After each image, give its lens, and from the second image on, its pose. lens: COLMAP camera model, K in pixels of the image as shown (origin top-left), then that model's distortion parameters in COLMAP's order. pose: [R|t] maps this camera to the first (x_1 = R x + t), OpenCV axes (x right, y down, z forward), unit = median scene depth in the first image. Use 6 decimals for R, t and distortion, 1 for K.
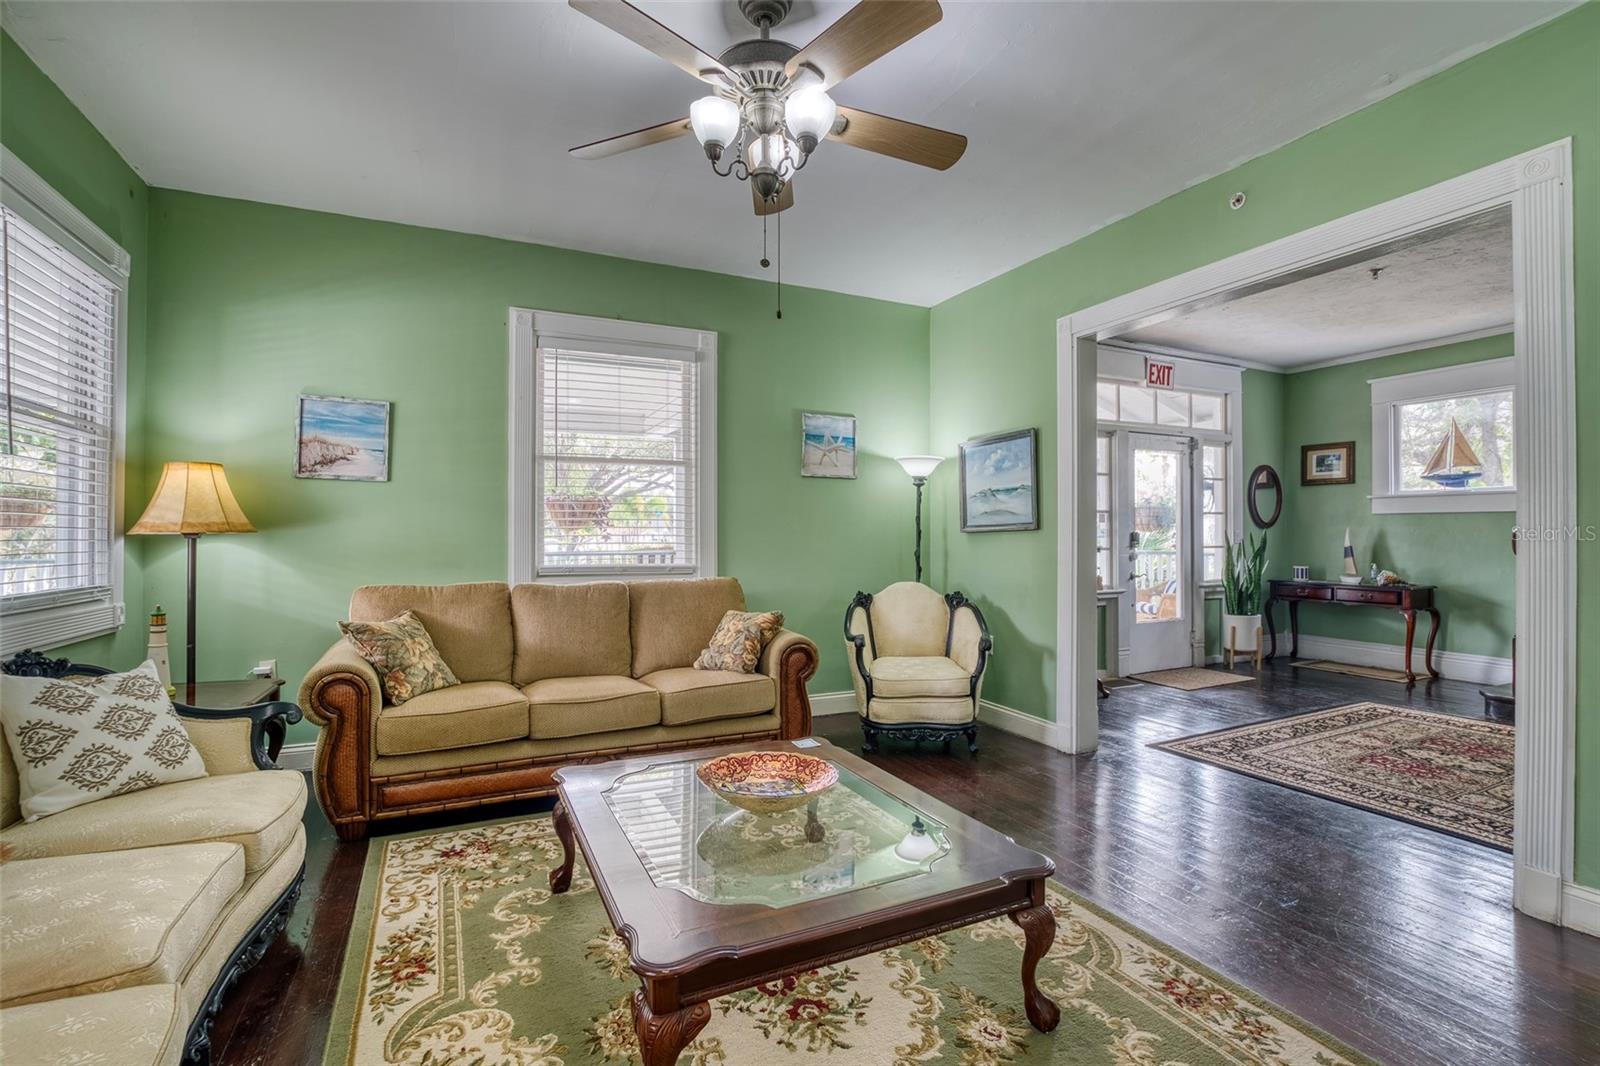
lens RADIAL K [[720.9, 0, 800.0], [0, 720.9, 533.0], [0, 0, 1]] dist [-0.037608, 0.006089]
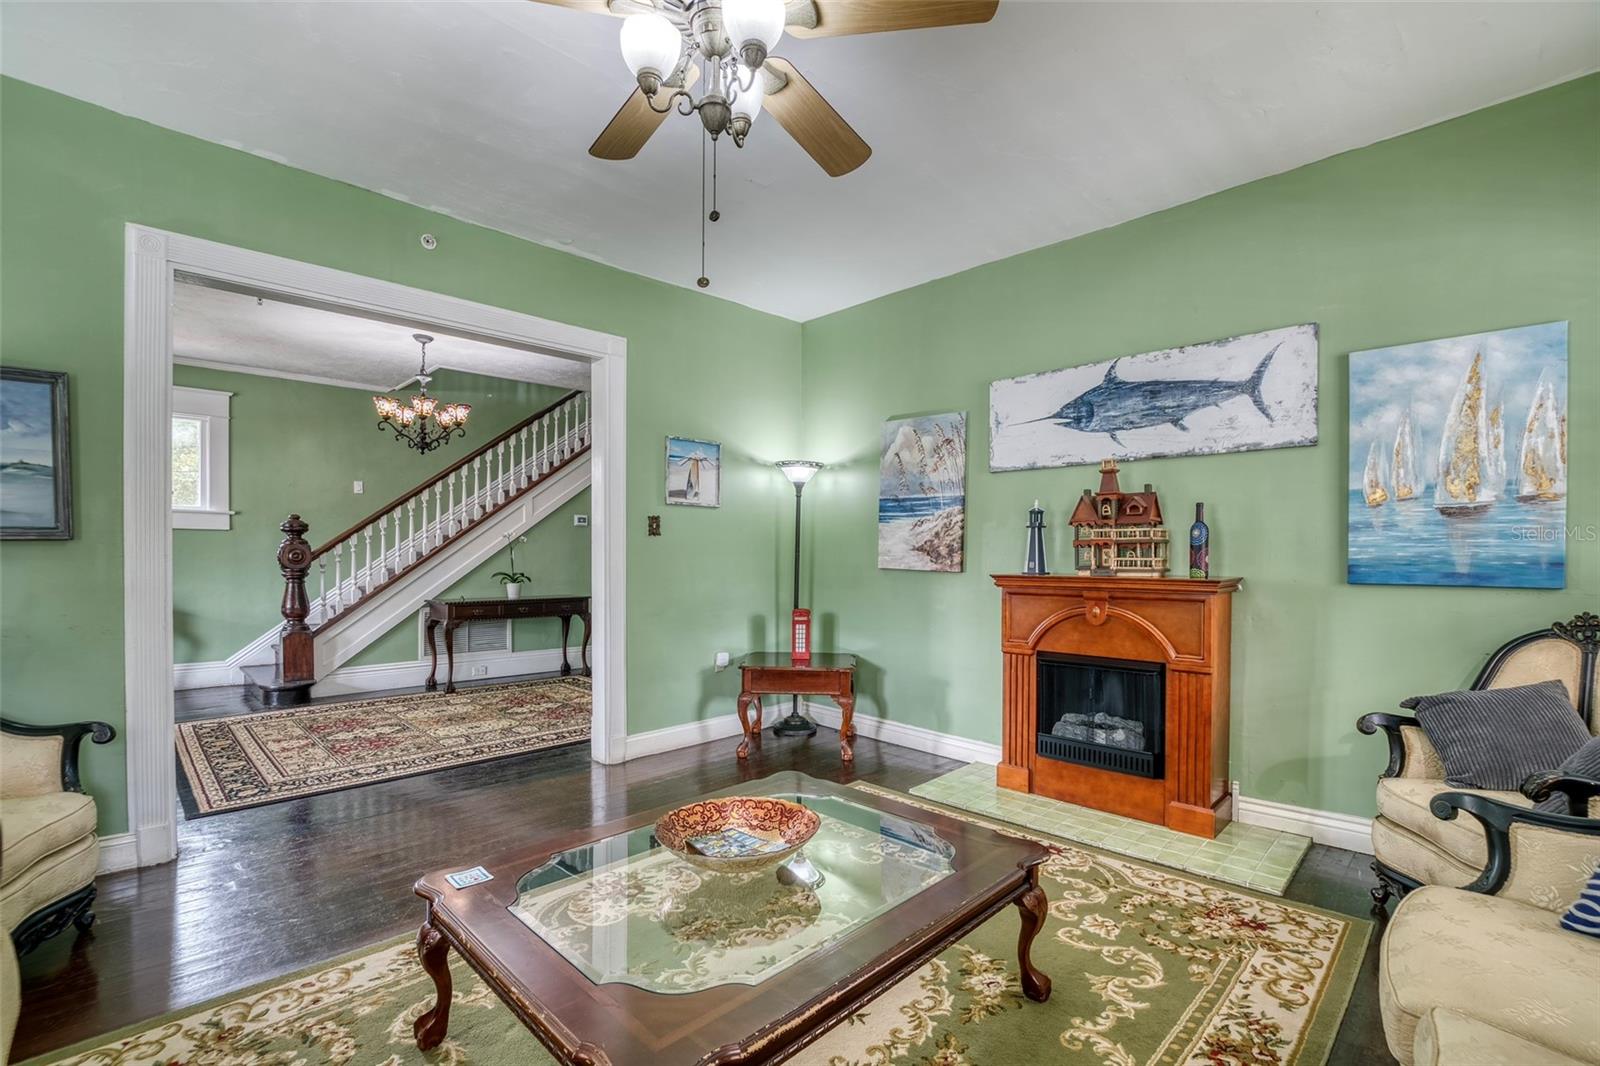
lens RADIAL K [[707.3, 0, 801.0], [0, 707.3, 563.5], [0, 0, 1]] dist [-0.036255, 0.006232]
pose [[-0.328746, -0.013792, 0.944318, -0.514028], [-0.007781, 0.999899, 0.011895, 0.004712], [-0.944386, -0.003437, -0.328820, 0.716825]]
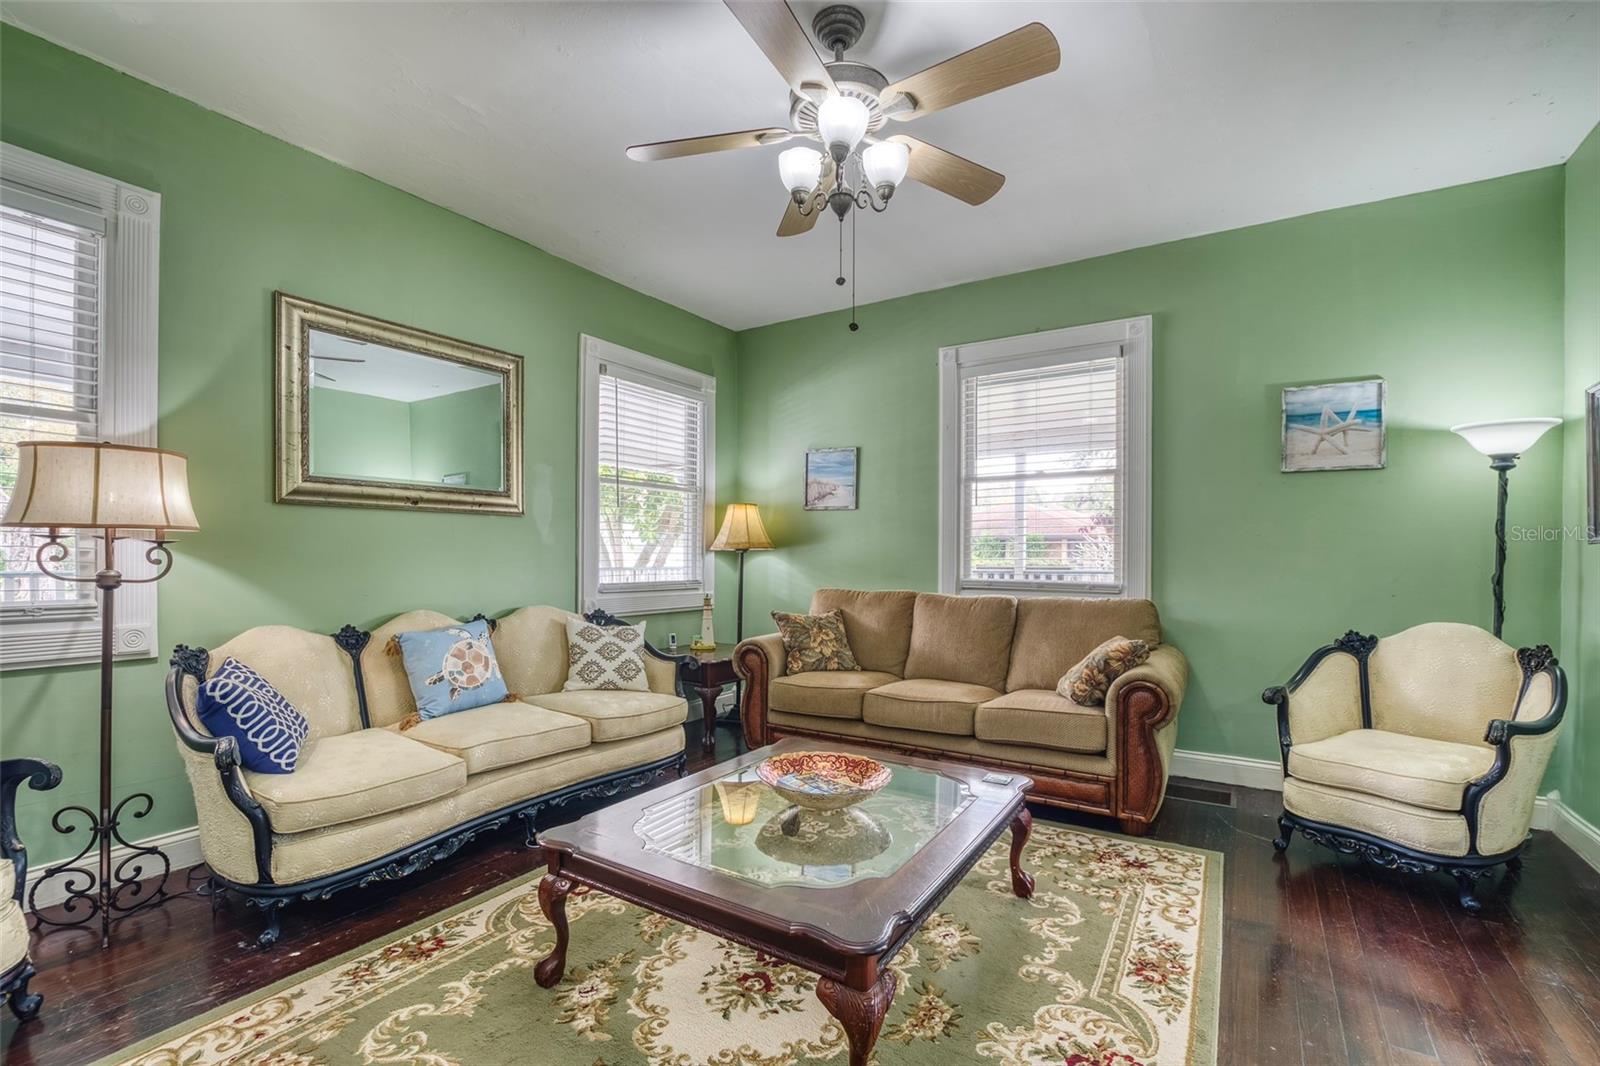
lens RADIAL K [[707.3, 0, 801.0], [0, 707.3, 563.5], [0, 0, 1]] dist [-0.036255, 0.006232]
pose [[0.527925, 0.011785, -0.849209, 0.480783], [0.000100, 0.999903, 0.013938, 0.008718], [0.849291, -0.007443, 0.527872, 0.254595]]
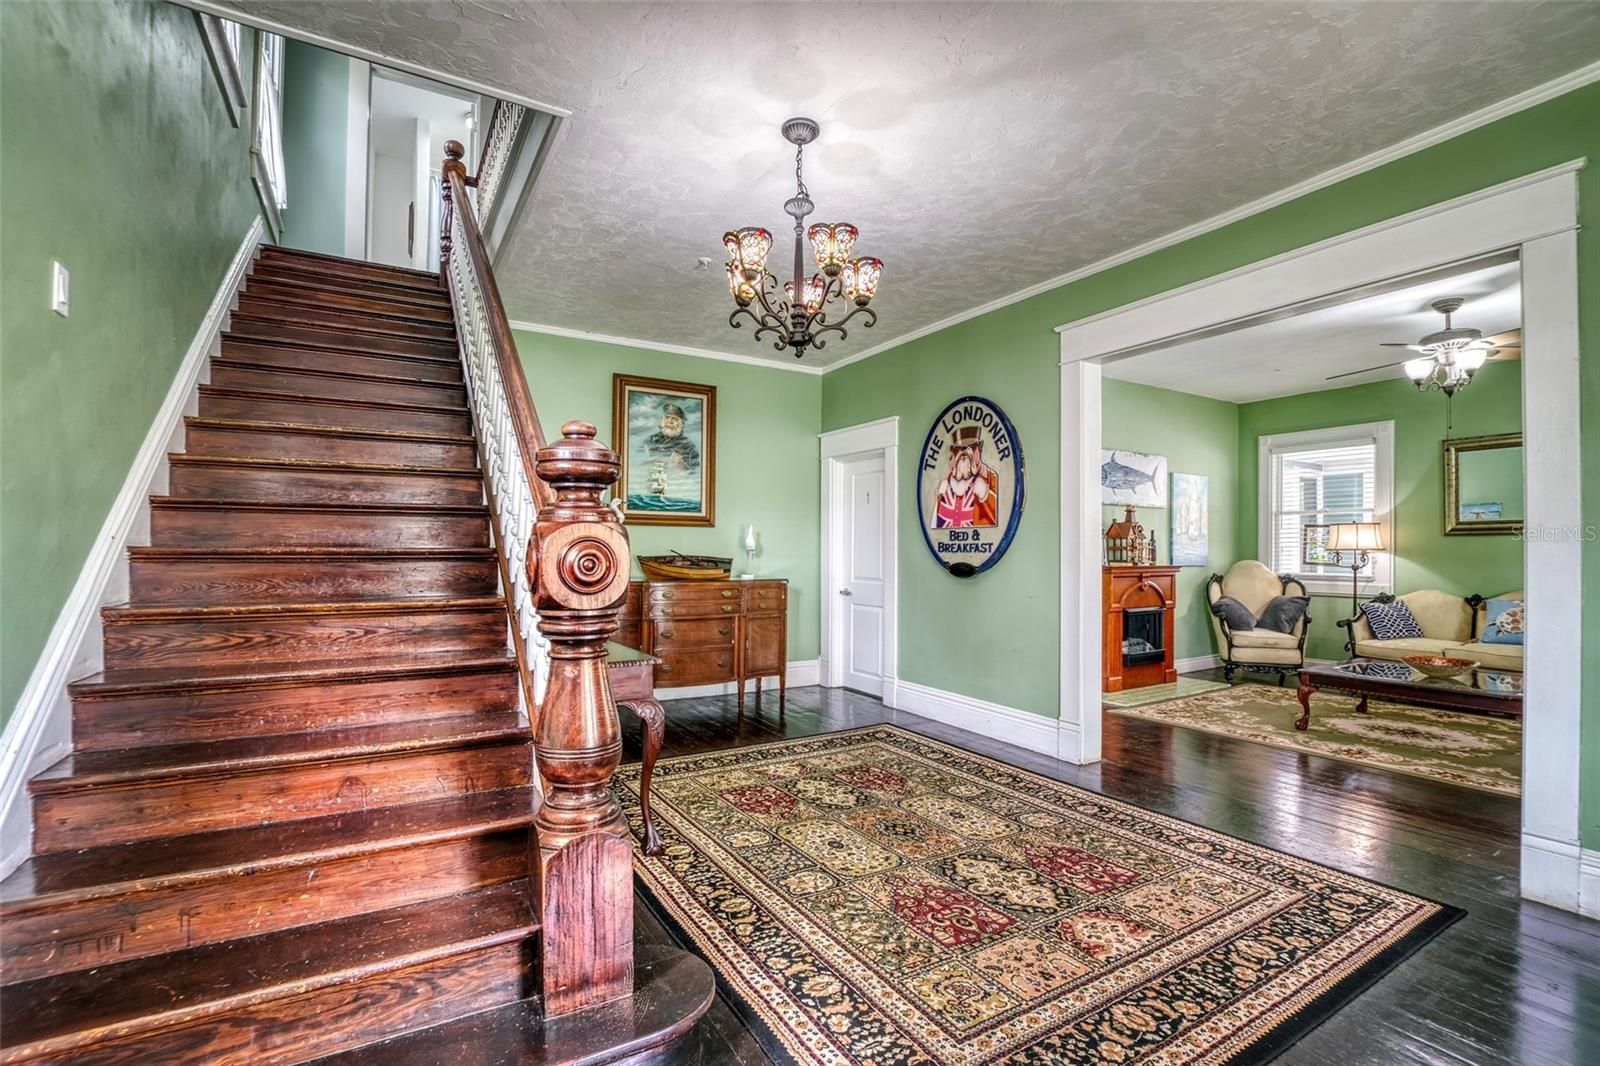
lens RADIAL K [[717.6, 0, 800.5], [0, 717.6, 551.0], [0, 0, 1]] dist [-0.031649, 0.000289]
pose [[-0.996130, -0.005091, -0.087742, 1.260873], [-0.004369, 0.999955, -0.008409, 0.011225], [0.087781, -0.007993, -0.996108, 1.773073]]
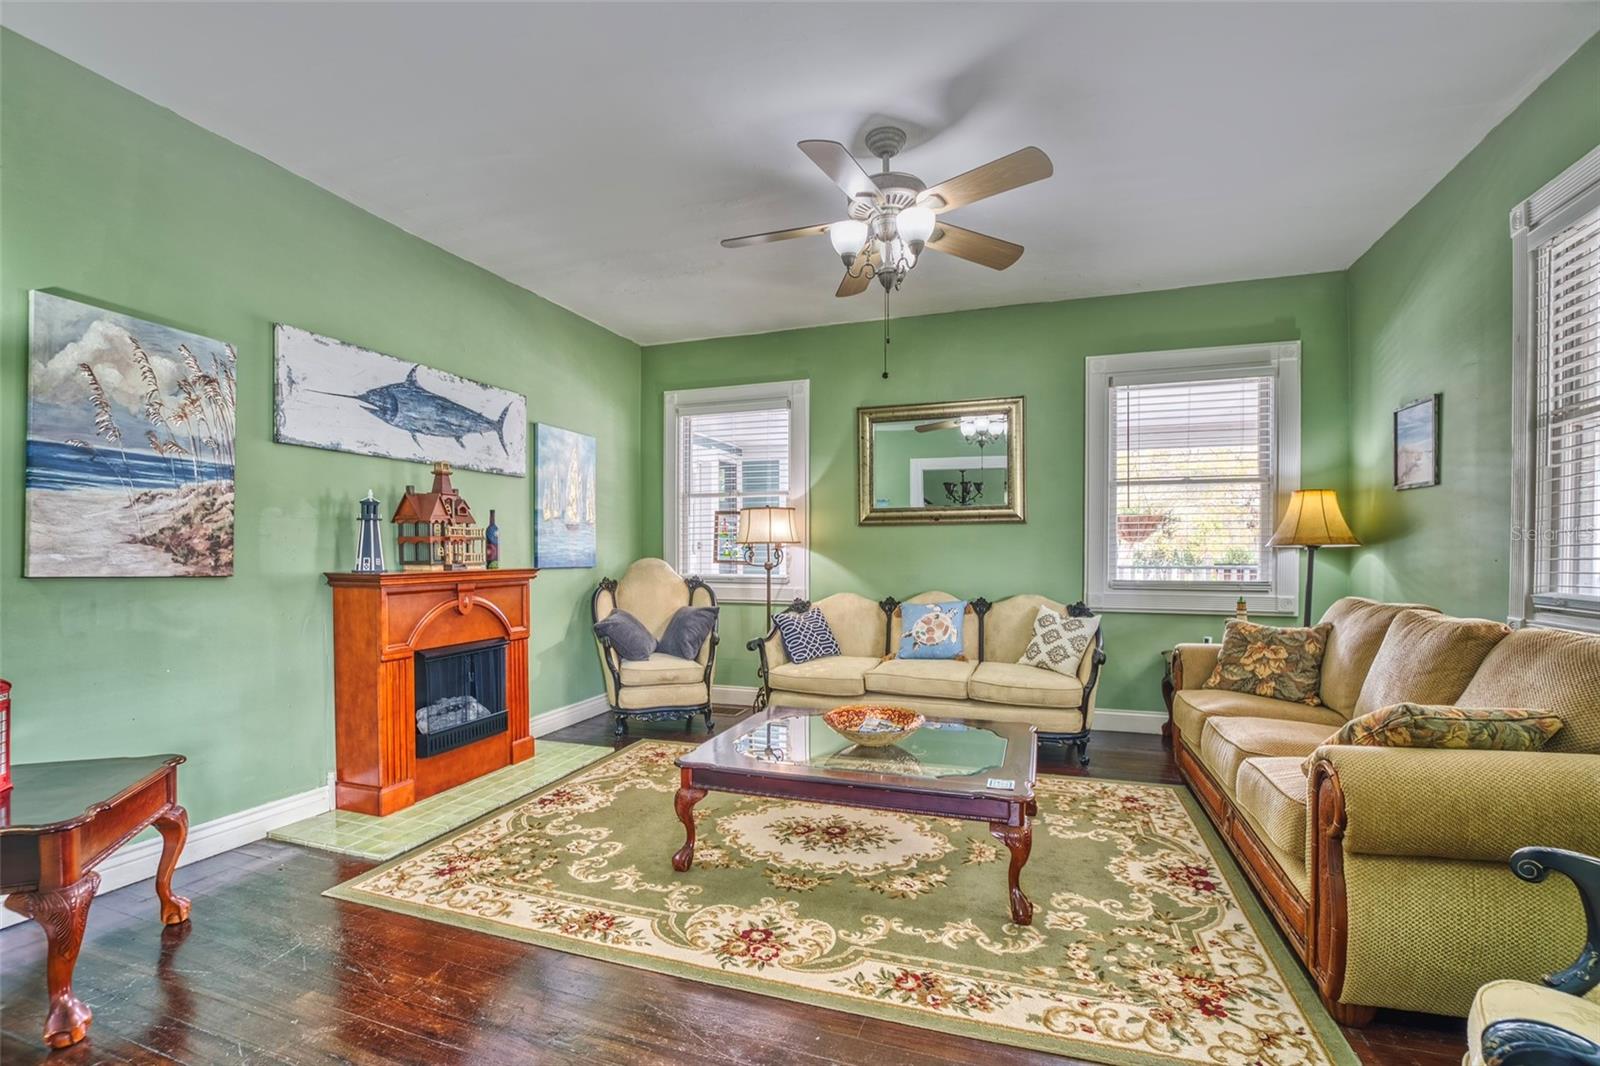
lens RADIAL K [[707.3, 0, 801.0], [0, 707.3, 563.5], [0, 0, 1]] dist [-0.036255, 0.006232]
pose [[-0.705935, 0.011933, -0.708176, 0.604024], [0.005204, 0.999918, 0.011661, 0.010898], [0.708257, 0.004546, -0.705940, 1.104819]]
